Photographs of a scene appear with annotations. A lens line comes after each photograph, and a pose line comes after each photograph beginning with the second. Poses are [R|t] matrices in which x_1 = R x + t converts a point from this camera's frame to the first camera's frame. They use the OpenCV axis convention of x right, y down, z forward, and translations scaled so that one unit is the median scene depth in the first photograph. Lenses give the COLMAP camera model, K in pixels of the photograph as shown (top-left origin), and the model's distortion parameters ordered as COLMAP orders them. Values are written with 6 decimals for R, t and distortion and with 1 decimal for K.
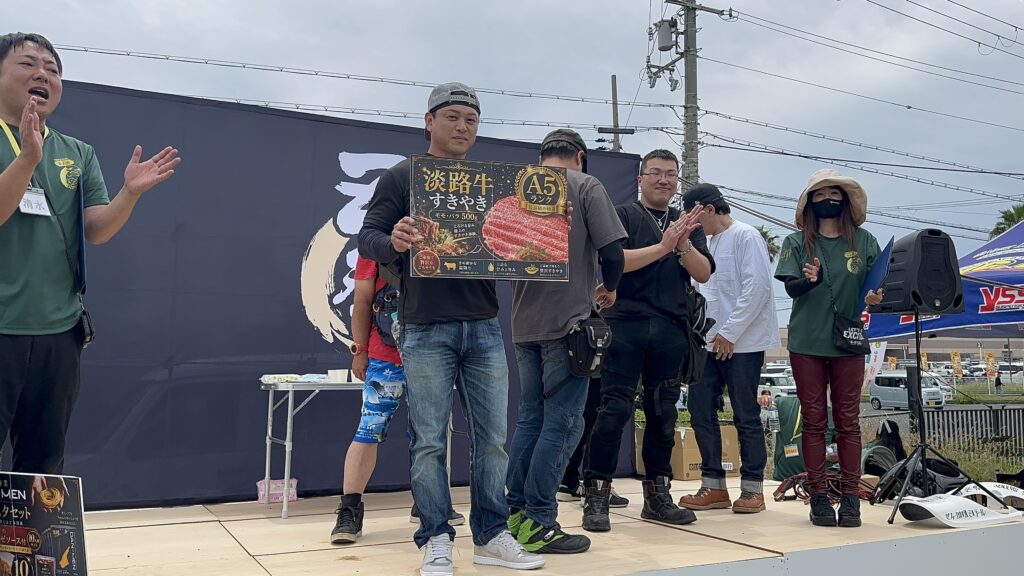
lens RADIAL K [[907.1, 0, 507.3], [0, 907.1, 293.3], [0, 0, 1]] dist [-0.009275, -0.020422]
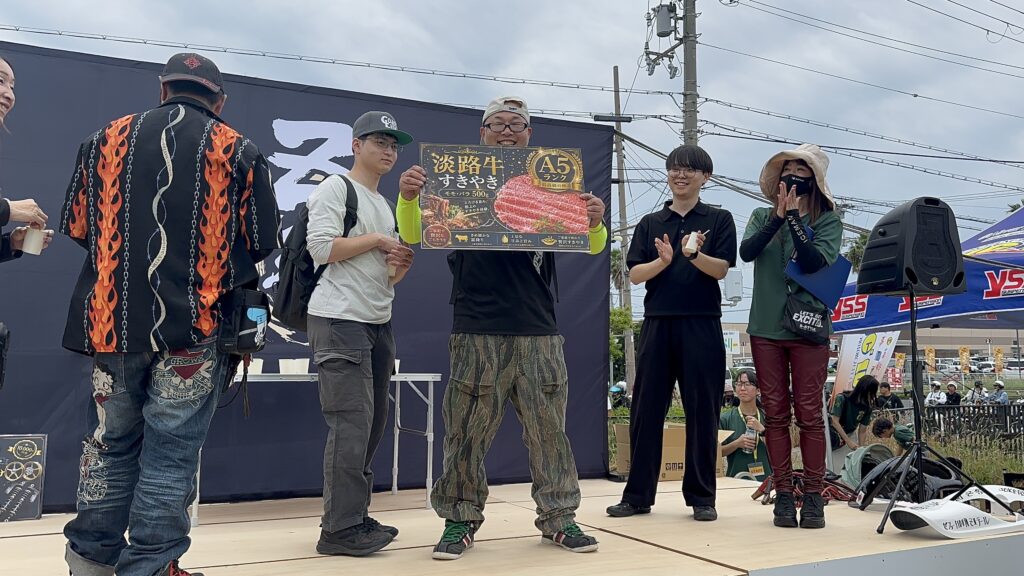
lens RADIAL K [[907.1, 0, 518.6], [0, 907.1, 296.1], [0, 0, 1]] dist [-0.009275, -0.020422]
pose [[0.999996, -0.001998, 0.001766, 0.056139], [0.001988, 0.999983, 0.005521, 0.015323], [-0.001777, -0.005518, 0.999983, 0.097862]]
